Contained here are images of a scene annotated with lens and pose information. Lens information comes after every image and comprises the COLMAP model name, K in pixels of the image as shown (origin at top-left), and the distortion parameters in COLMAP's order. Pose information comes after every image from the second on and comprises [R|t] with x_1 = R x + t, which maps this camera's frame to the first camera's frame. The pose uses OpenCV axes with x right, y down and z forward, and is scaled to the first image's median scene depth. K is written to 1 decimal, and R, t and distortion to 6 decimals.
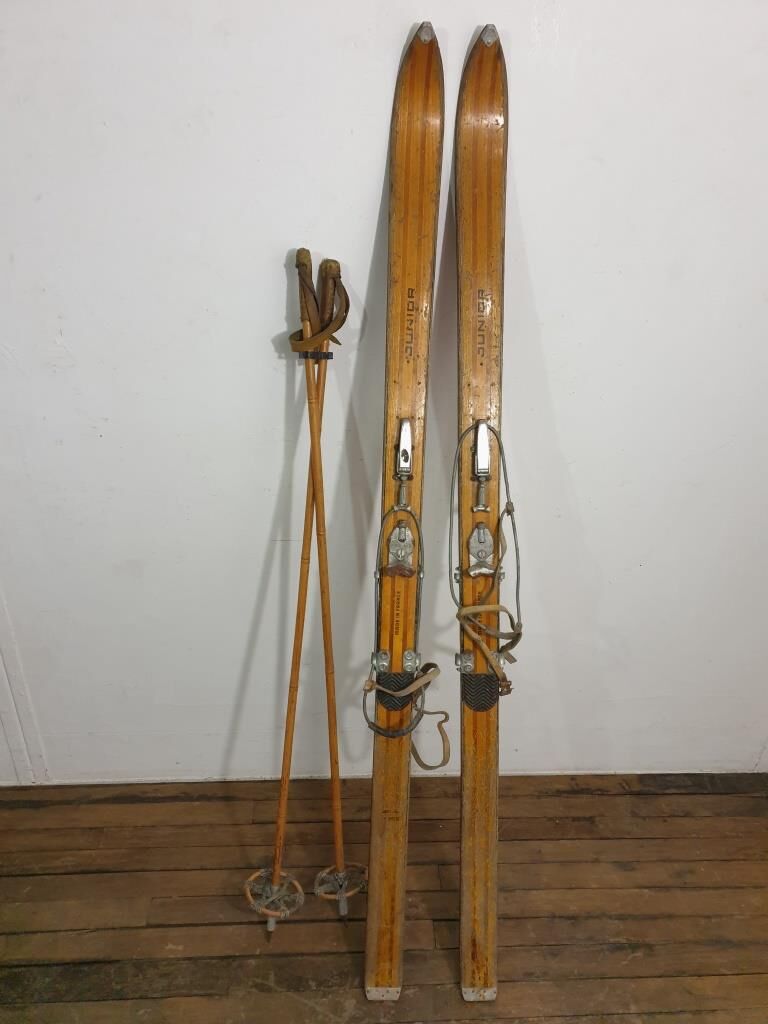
lens RADIAL K [[885.6, 0, 384.0], [0, 885.6, 512.0], [0, 0, 1]] dist [-0.001556, 0.001572]
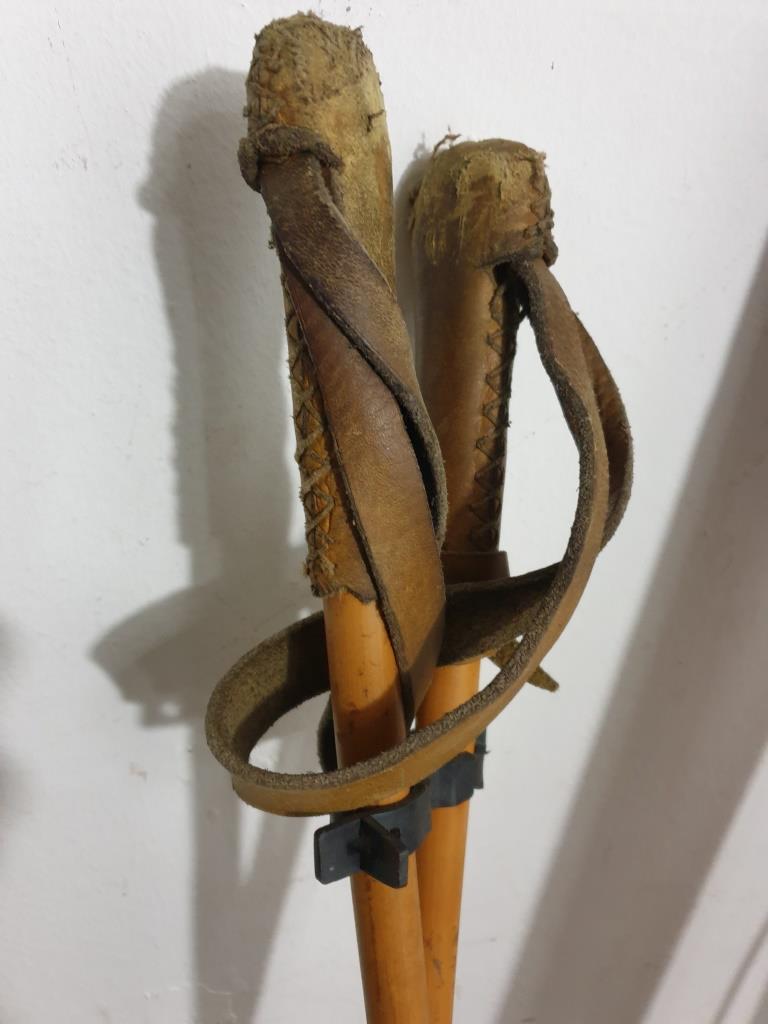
lens RADIAL K [[885.6, 0, 384.0], [0, 885.6, 512.0], [0, 0, 1]] dist [-0.001556, 0.001572]
pose [[0.983239, -0.076252, 0.165611, -0.088289], [0.077609, 0.996982, -0.001732, -0.192339], [-0.164980, 0.014556, 0.986190, 0.735372]]
